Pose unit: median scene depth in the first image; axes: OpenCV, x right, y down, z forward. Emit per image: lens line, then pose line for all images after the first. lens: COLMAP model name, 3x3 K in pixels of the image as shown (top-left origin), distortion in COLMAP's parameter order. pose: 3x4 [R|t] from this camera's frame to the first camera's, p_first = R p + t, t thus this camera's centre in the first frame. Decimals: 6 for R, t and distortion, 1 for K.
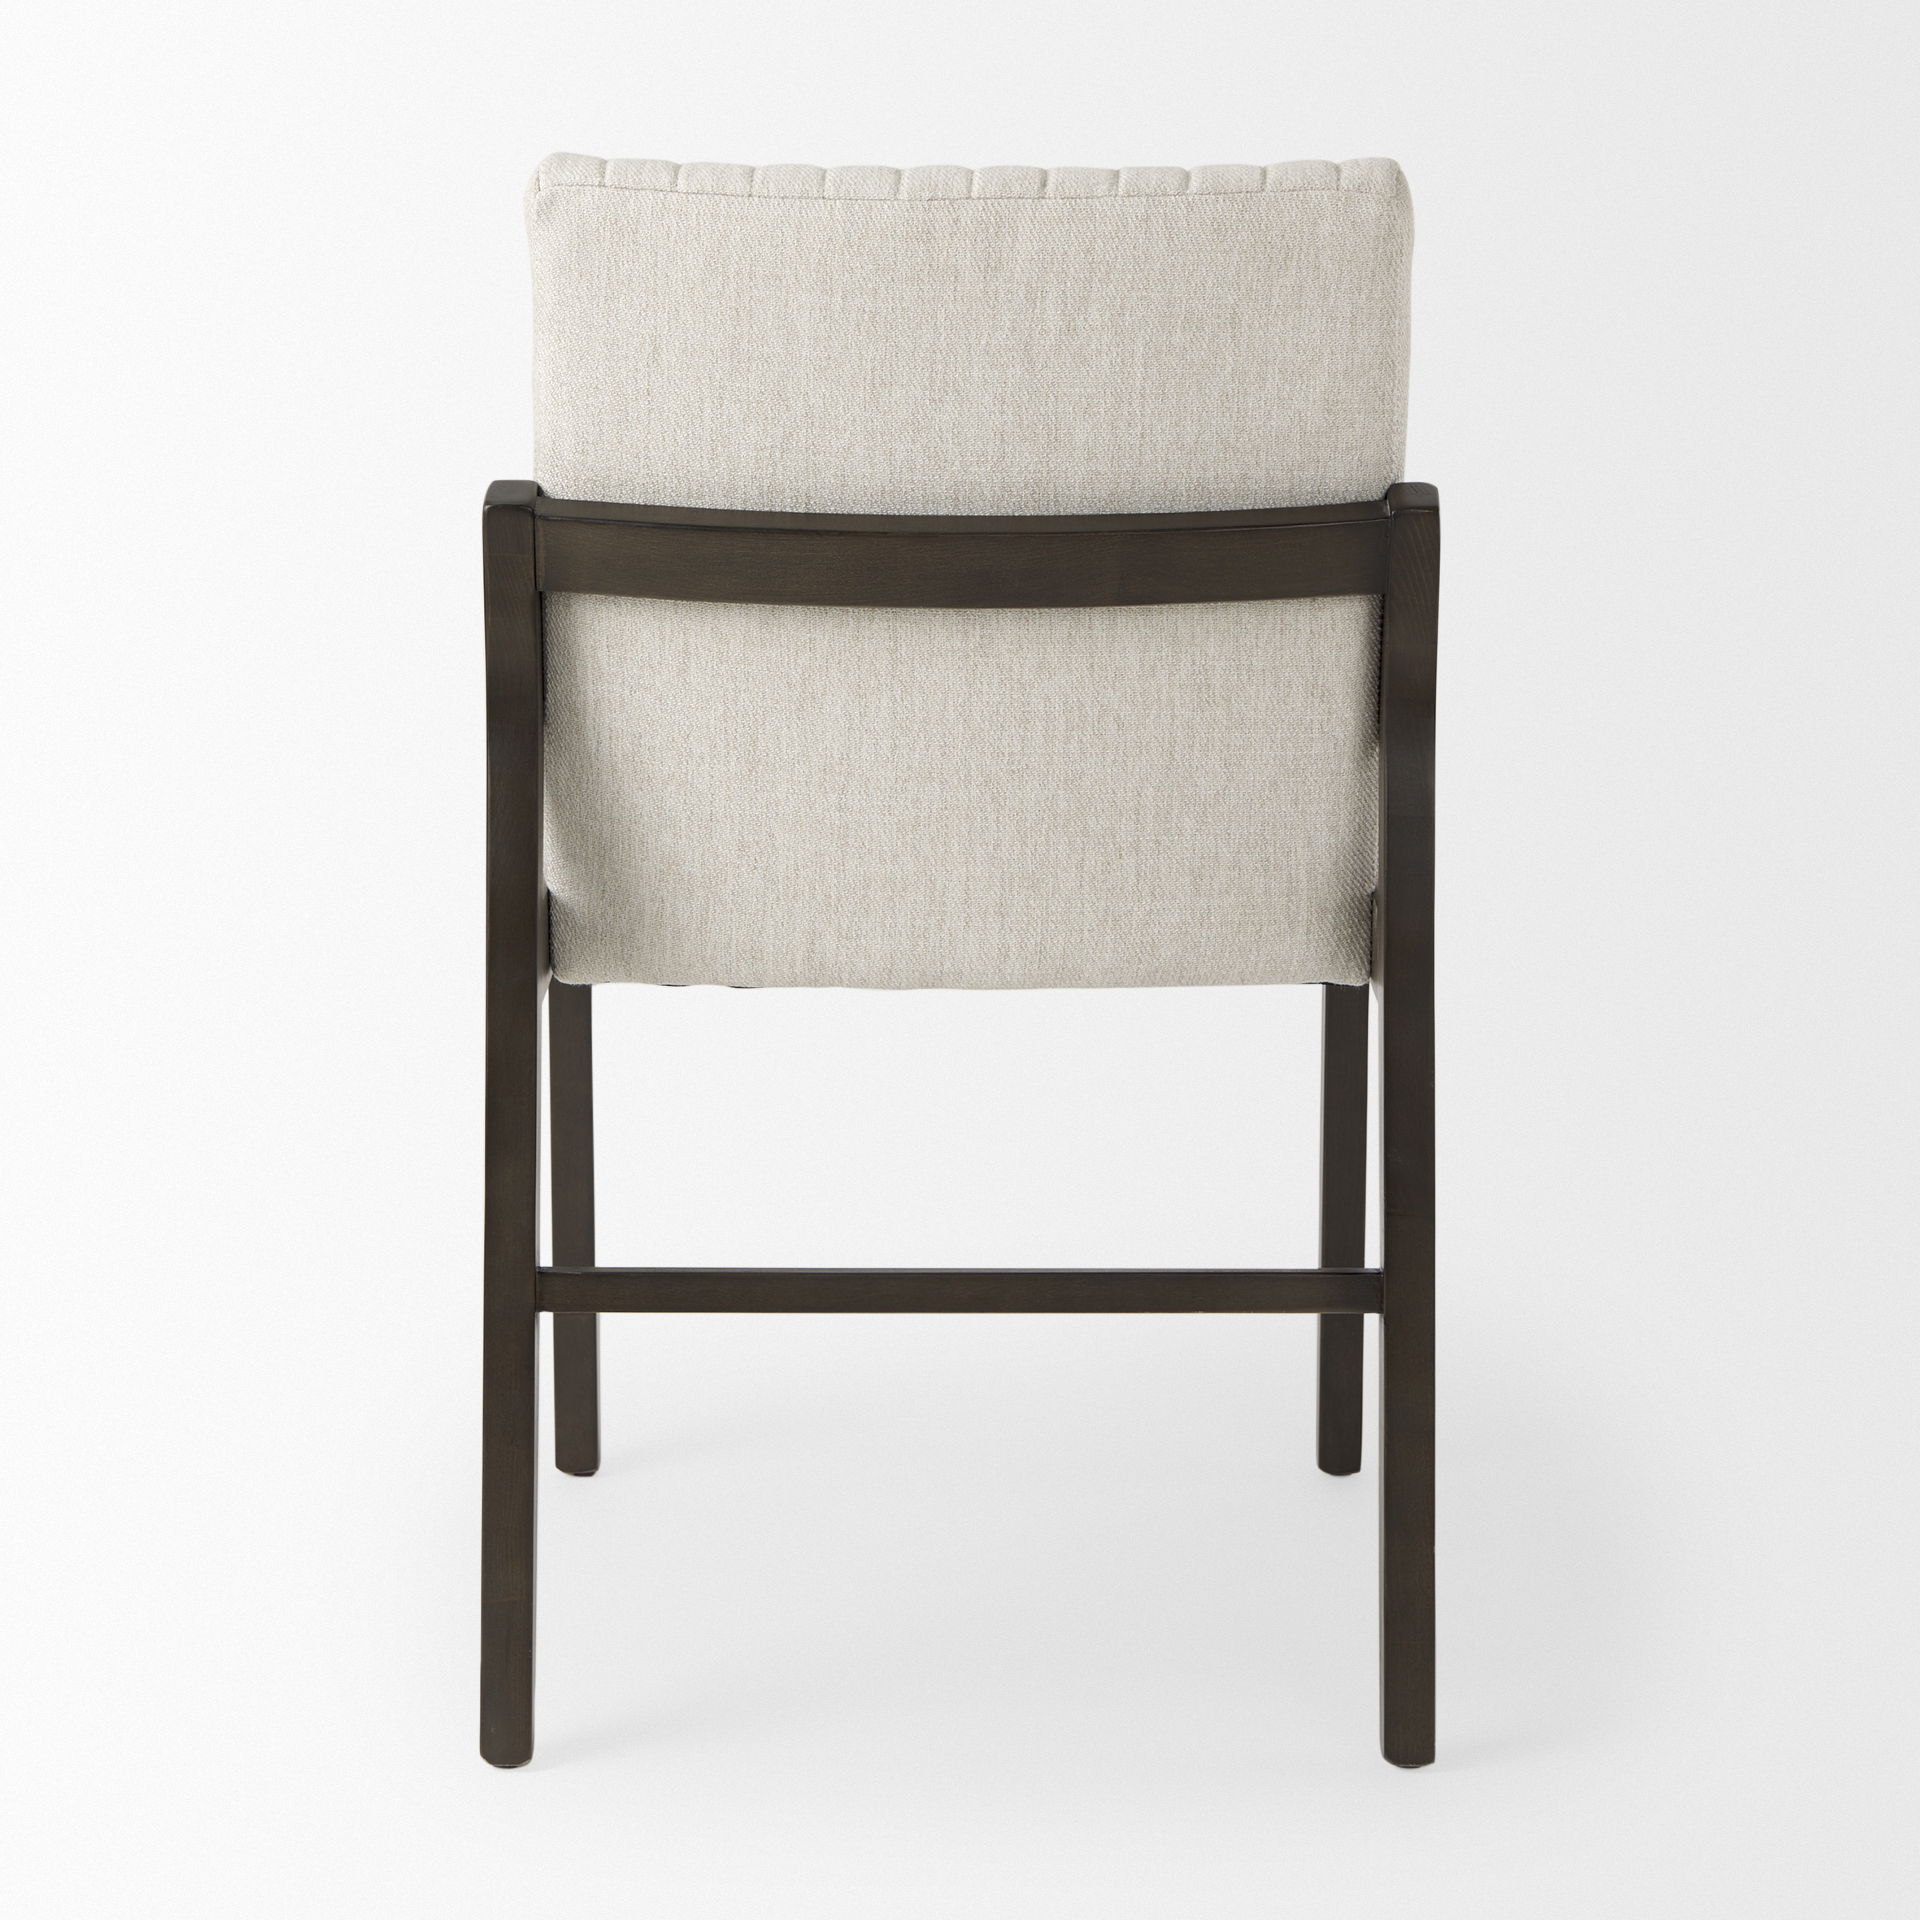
lens RADIAL K [[6098.2, 0, 946.6], [0, 6098.2, 901.9], [0, 0, 1]] dist [0.127369, 0.000000]
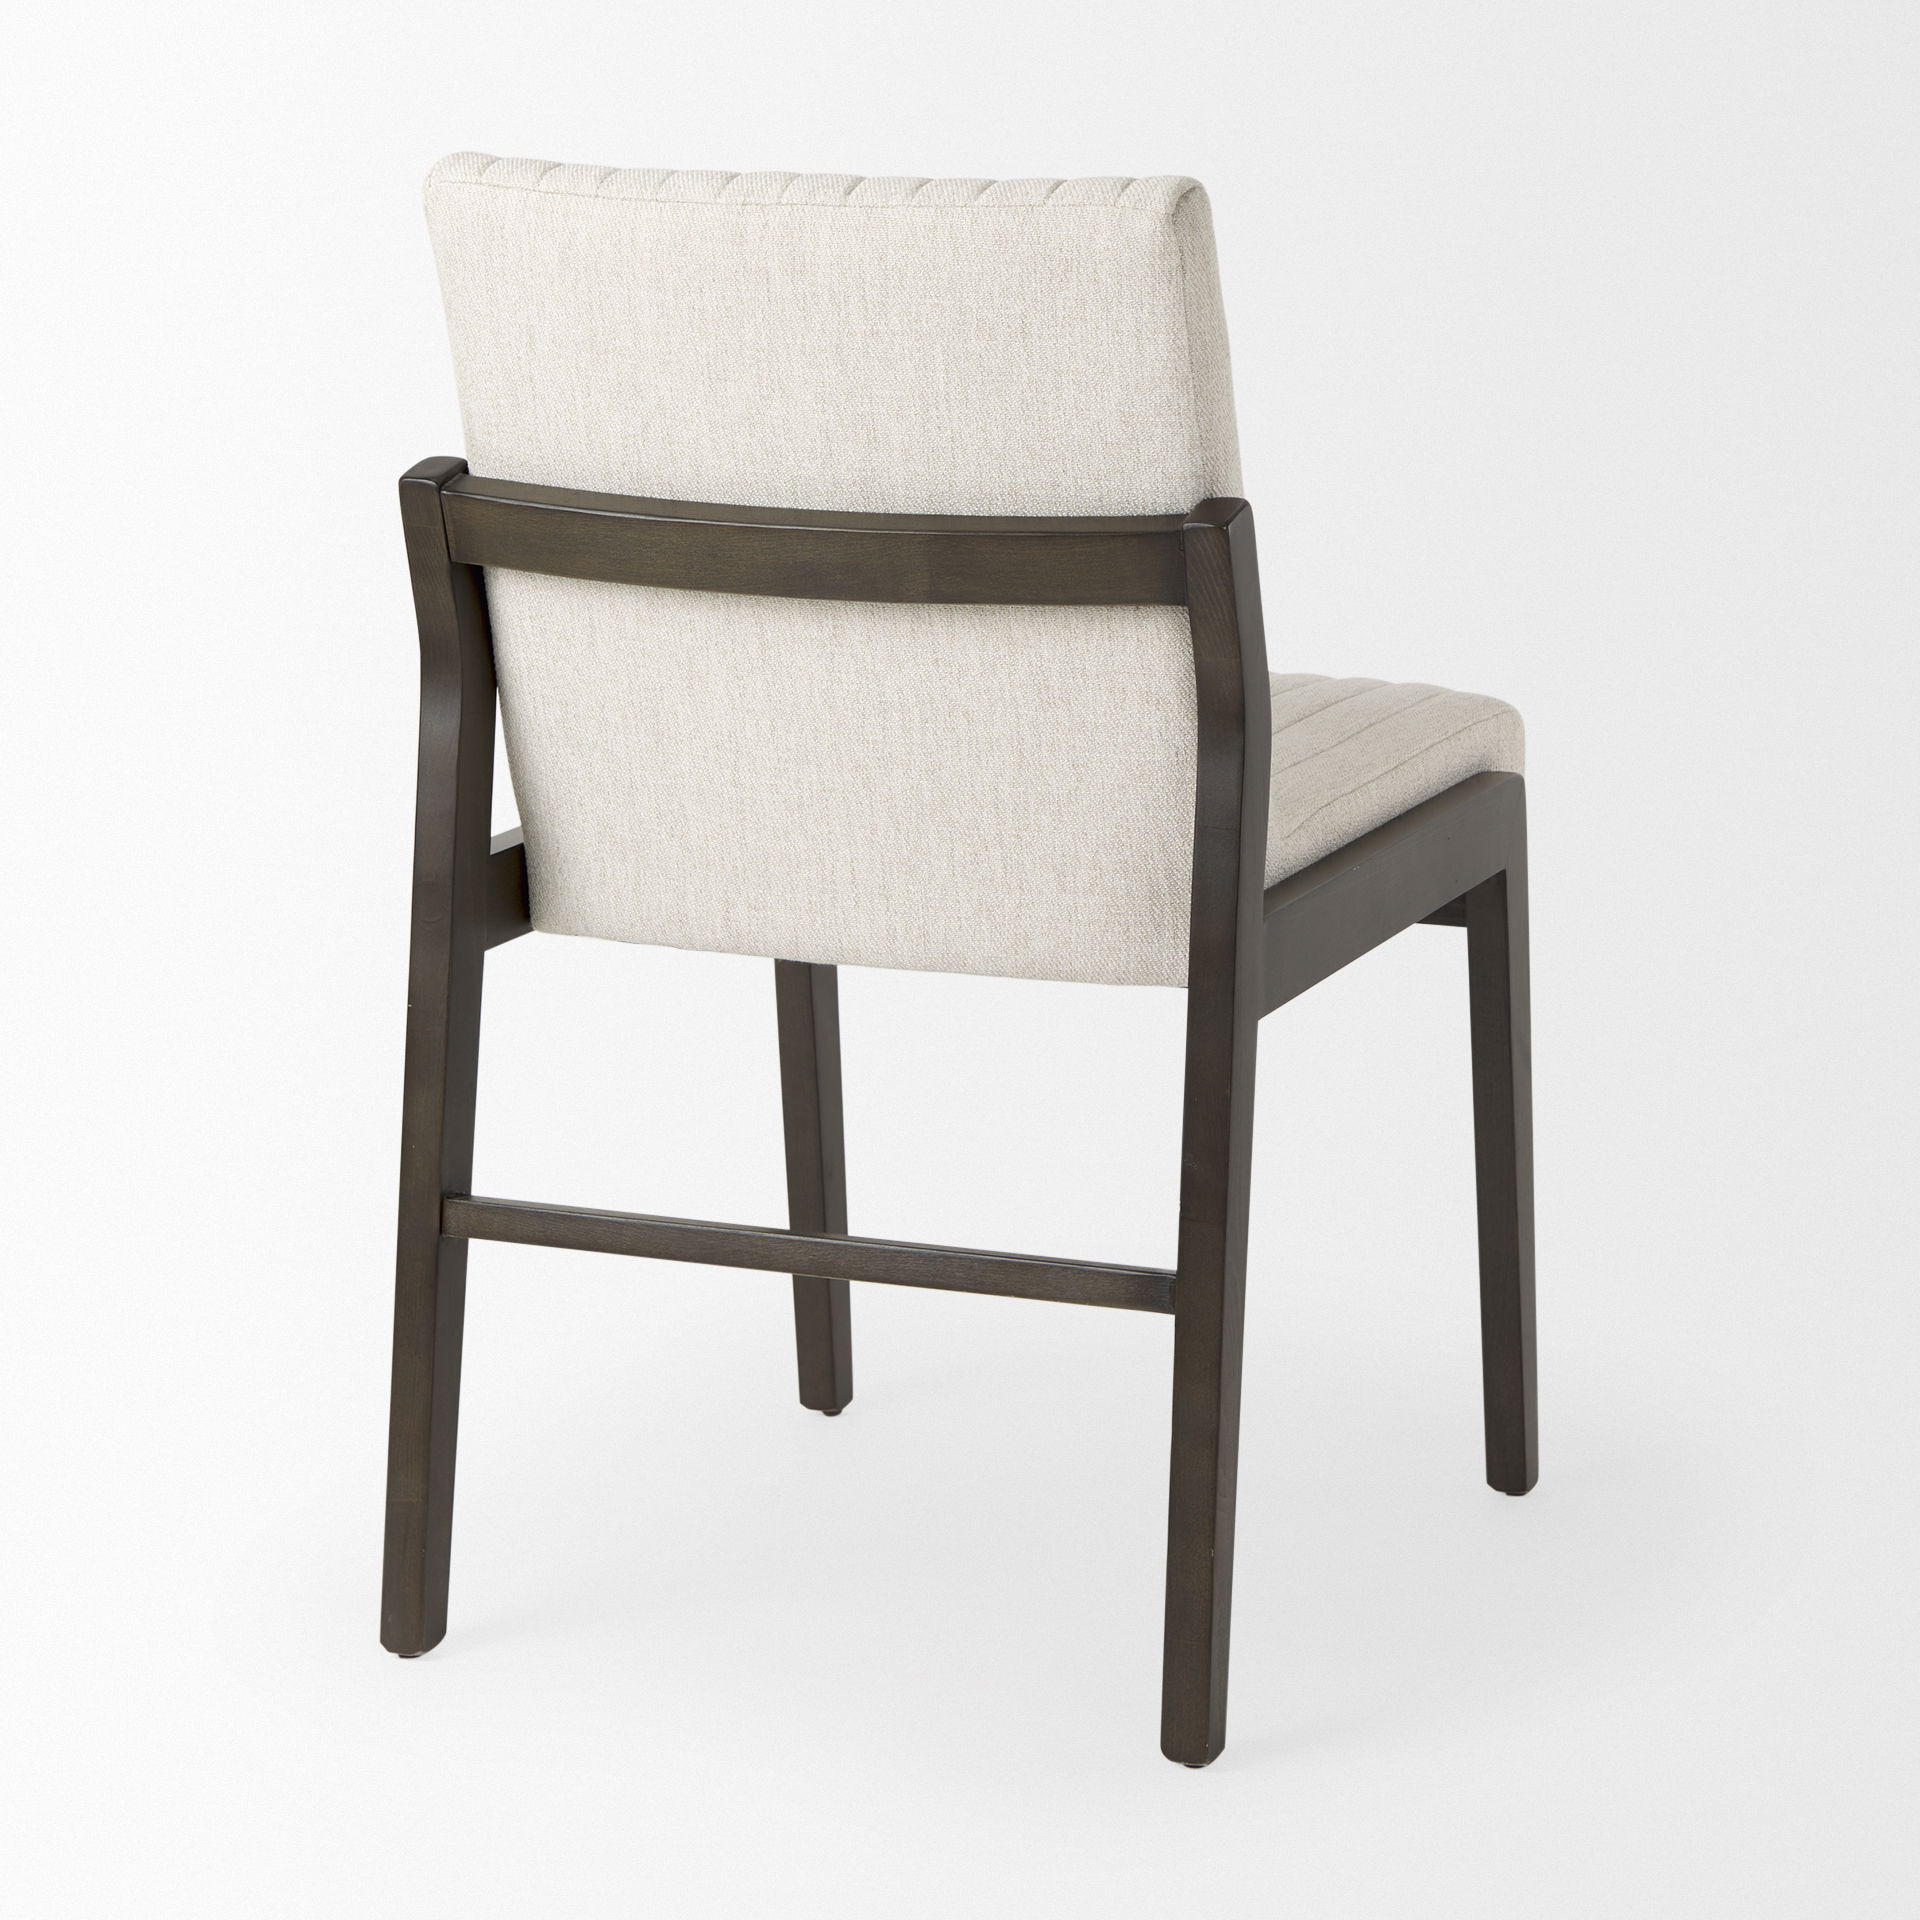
lens RADIAL K [[6098.2, 0, 949.0], [0, 6098.2, 997.5], [0, 0, 1]] dist [0.127369, 0.000000]
pose [[0.913591, 0.078046, -0.399075, 0.446117], [-0.076427, 0.996875, 0.019994, -0.002511], [0.399388, 0.012234, 0.916700, 0.049591]]
